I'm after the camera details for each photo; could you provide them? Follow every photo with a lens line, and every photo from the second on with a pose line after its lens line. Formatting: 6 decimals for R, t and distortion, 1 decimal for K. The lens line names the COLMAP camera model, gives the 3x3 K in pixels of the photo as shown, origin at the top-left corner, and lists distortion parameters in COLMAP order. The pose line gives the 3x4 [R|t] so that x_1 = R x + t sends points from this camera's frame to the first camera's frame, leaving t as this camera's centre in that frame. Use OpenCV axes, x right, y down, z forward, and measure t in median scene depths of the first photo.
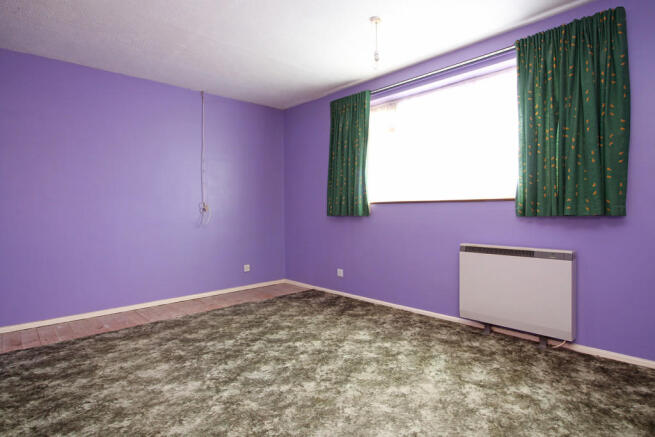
lens RADIAL K [[361.6, 0, 330.2], [0, 361.6, 215.2], [0, 0, 1]] dist [-0.020315, -0.010546]
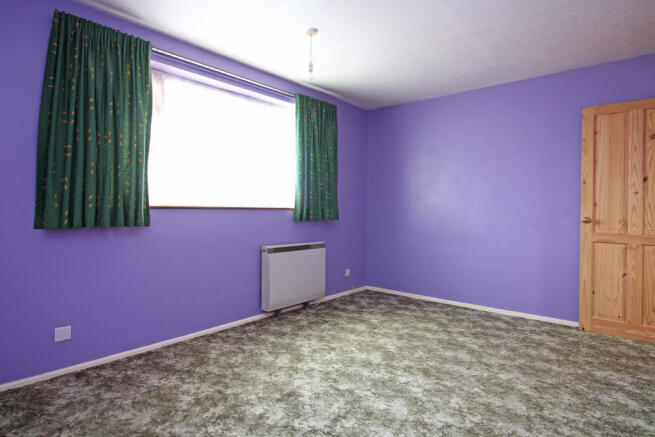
lens RADIAL K [[361.6, 0, 330.2], [0, 361.6, 216.6], [0, 0, 1]] dist [-0.020315, -0.010546]
pose [[-0.123969, -0.012718, 0.992205, -0.857338], [0.006354, 0.999887, 0.013610, -0.032636], [-0.992266, 0.007992, -0.123874, 1.040828]]
